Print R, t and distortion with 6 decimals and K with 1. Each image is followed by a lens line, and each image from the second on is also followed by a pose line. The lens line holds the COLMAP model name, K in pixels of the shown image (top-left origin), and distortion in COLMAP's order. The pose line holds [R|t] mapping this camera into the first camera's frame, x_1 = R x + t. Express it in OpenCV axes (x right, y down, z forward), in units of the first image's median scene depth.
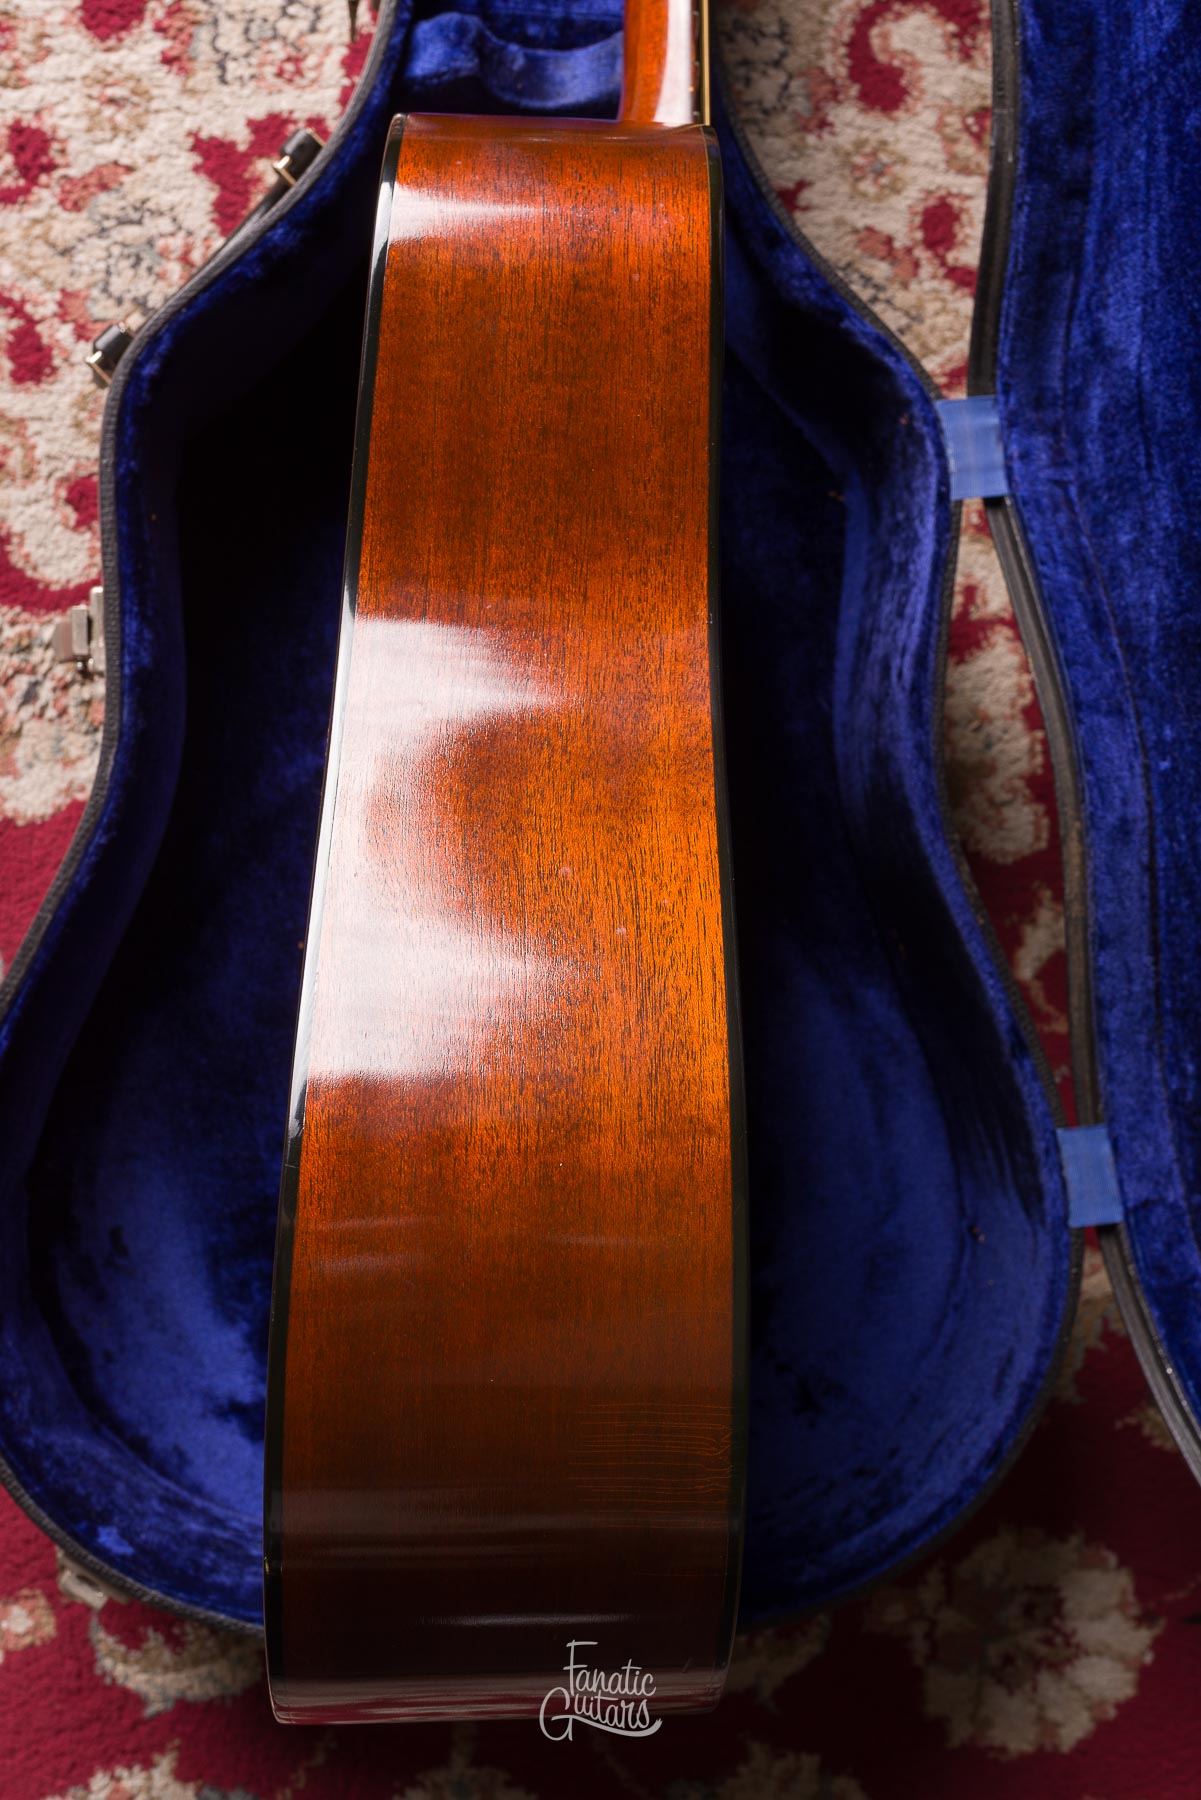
lens RADIAL K [[2025.3, 0, 604.1], [0, 2025.3, 868.0], [0, 0, 1]] dist [0.007114, 0.000000]
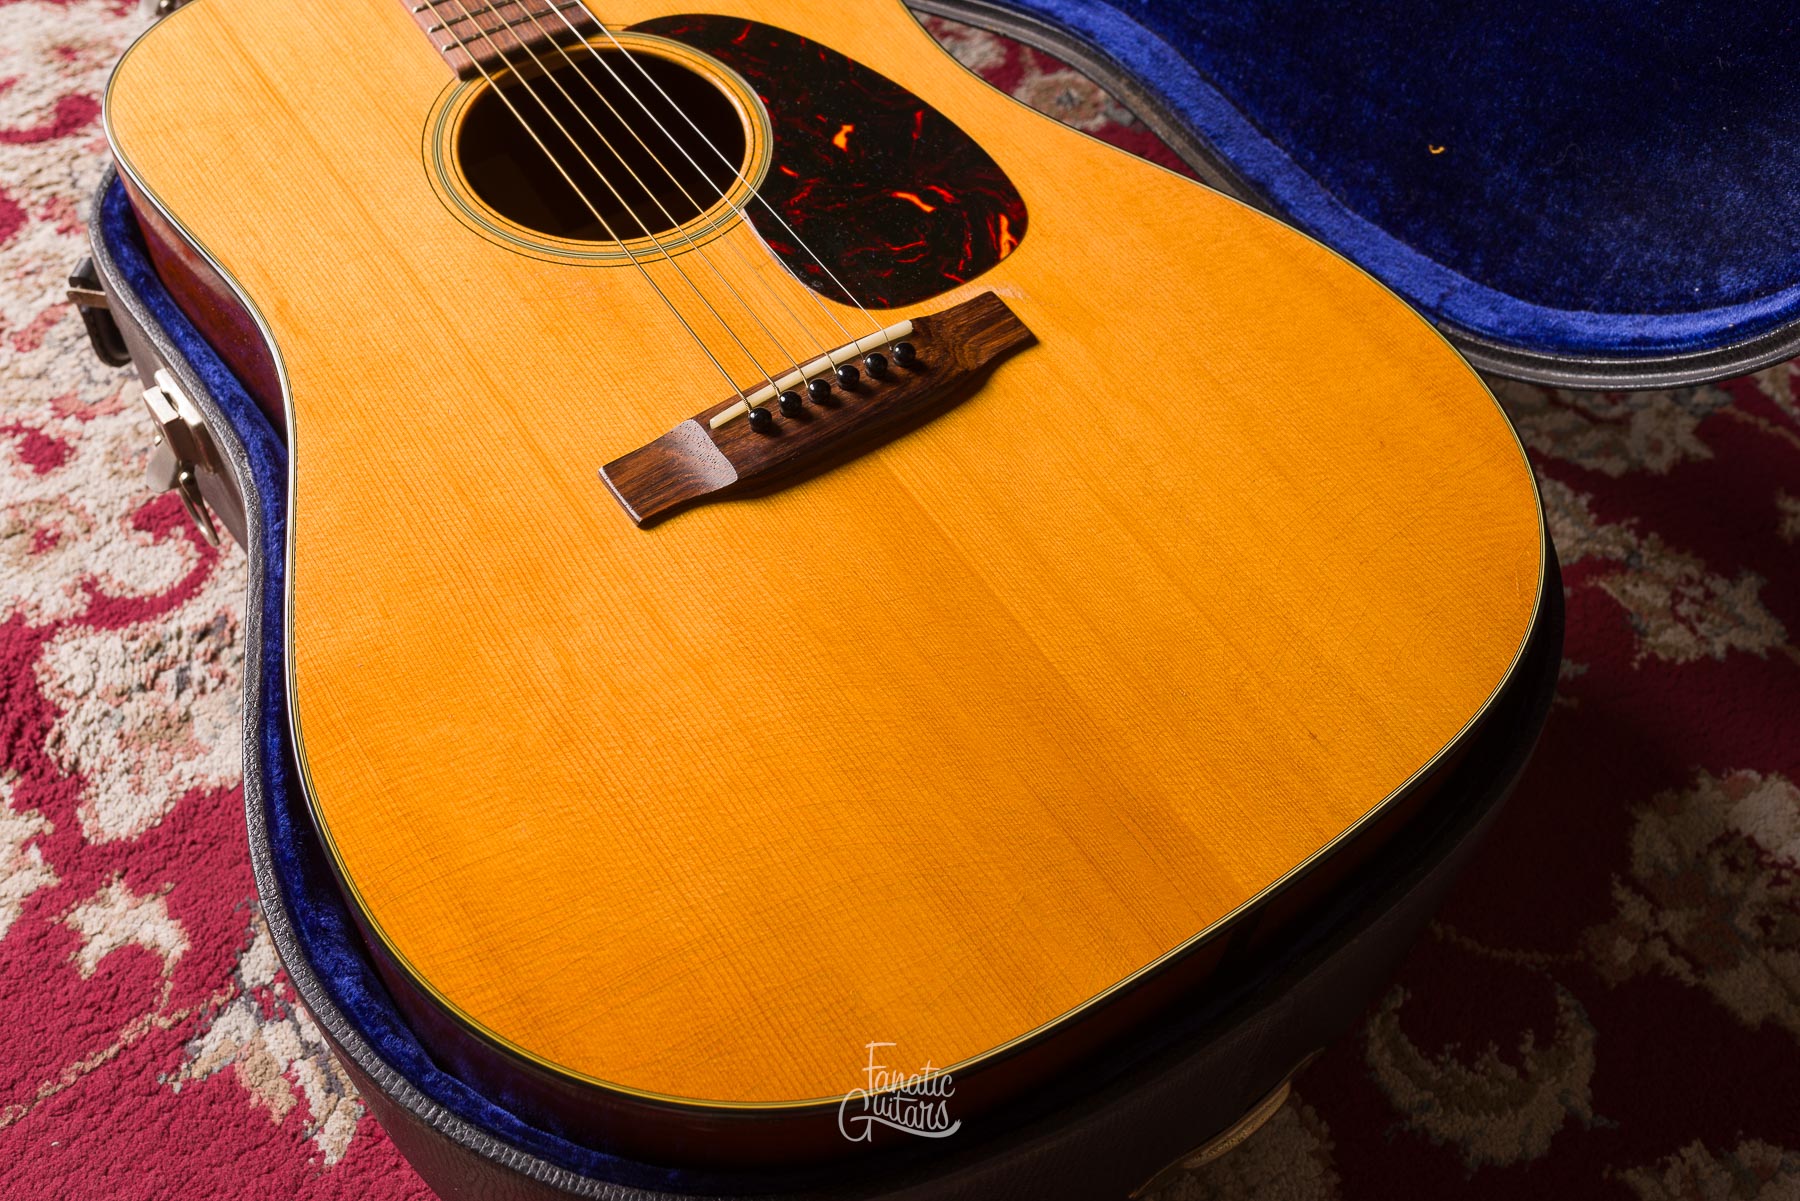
lens RADIAL K [[1786.1, 0, 898.7], [0, 1786.1, 586.6], [0, 0, 1]] dist [0.004857, 0.000000]
pose [[0.802649, -0.531046, 0.271558, -0.218230], [0.593153, 0.662874, -0.456911, 0.446042], [0.062632, 0.527815, 0.847047, 0.308044]]
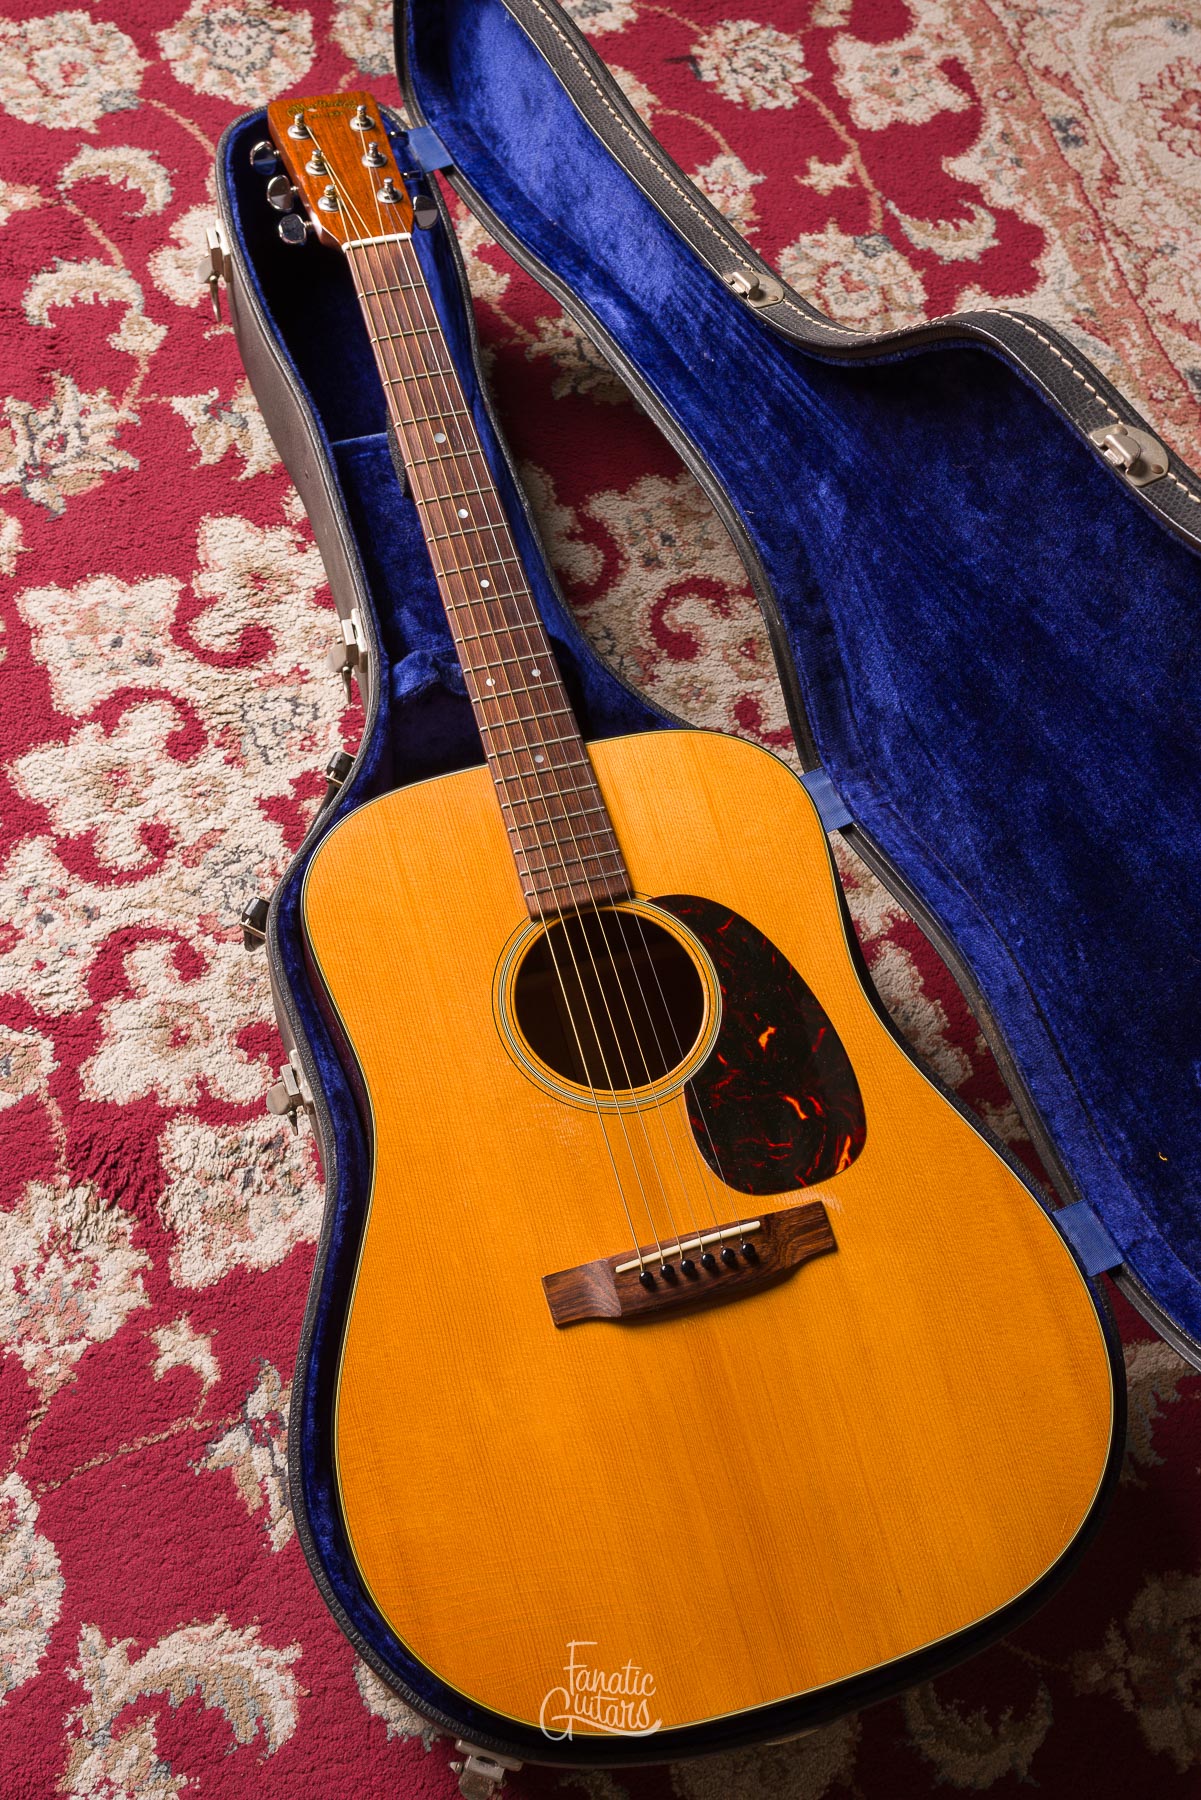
lens RADIAL K [[1786.1, 0, 575.4], [0, 1786.1, 933.3], [0, 0, 1]] dist [0.004857, 0.000000]
pose [[0.950130, -0.302872, 0.074301, -0.108529], [0.310134, 0.892699, -0.326963, 0.232446], [0.032700, 0.333701, 0.942112, -0.203566]]
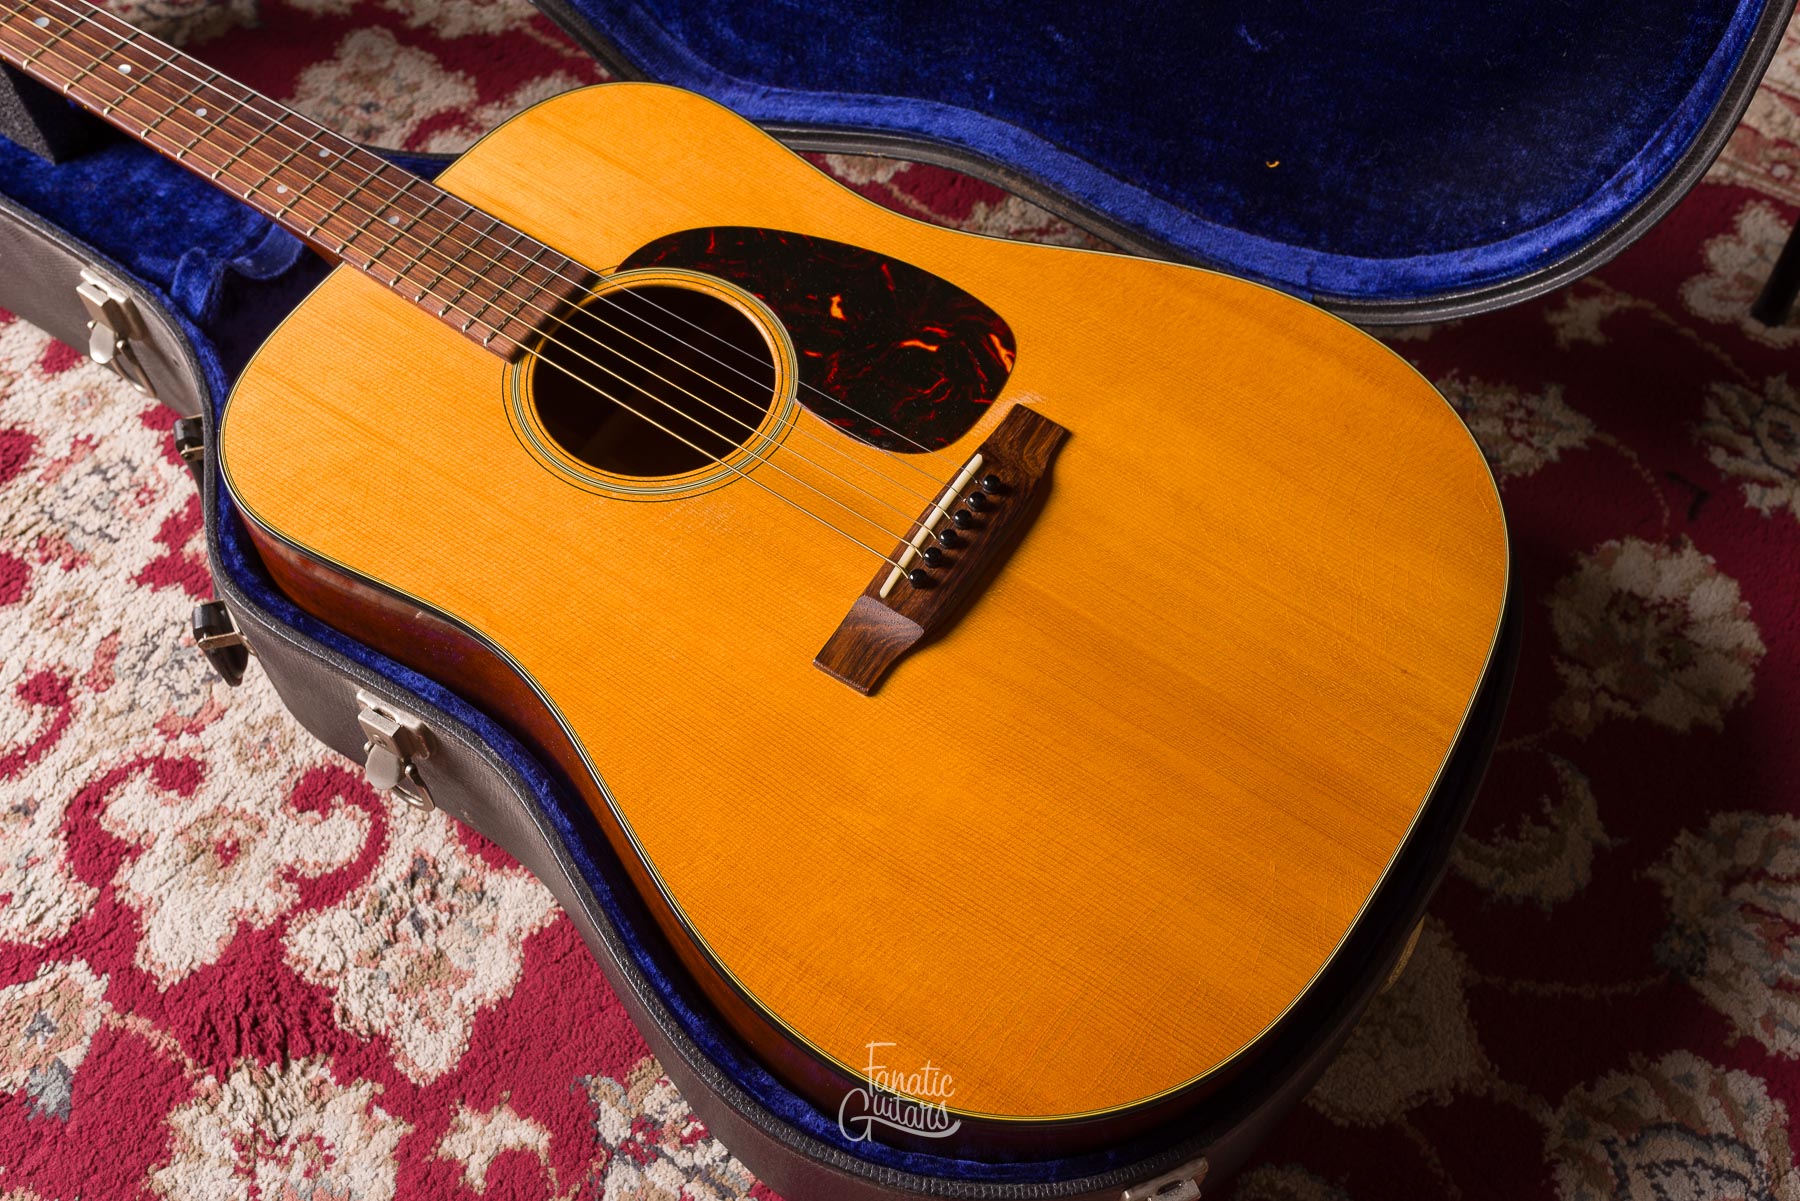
lens RADIAL K [[1786.1, 0, 901.1], [0, 1786.1, 584.2], [0, 0, 1]] dist [0.004857, 0.000000]
pose [[0.517392, -0.784134, 0.342695, -0.330367], [0.853740, 0.445556, -0.269460, 0.297935], [0.058603, 0.431989, 0.899973, 0.100825]]
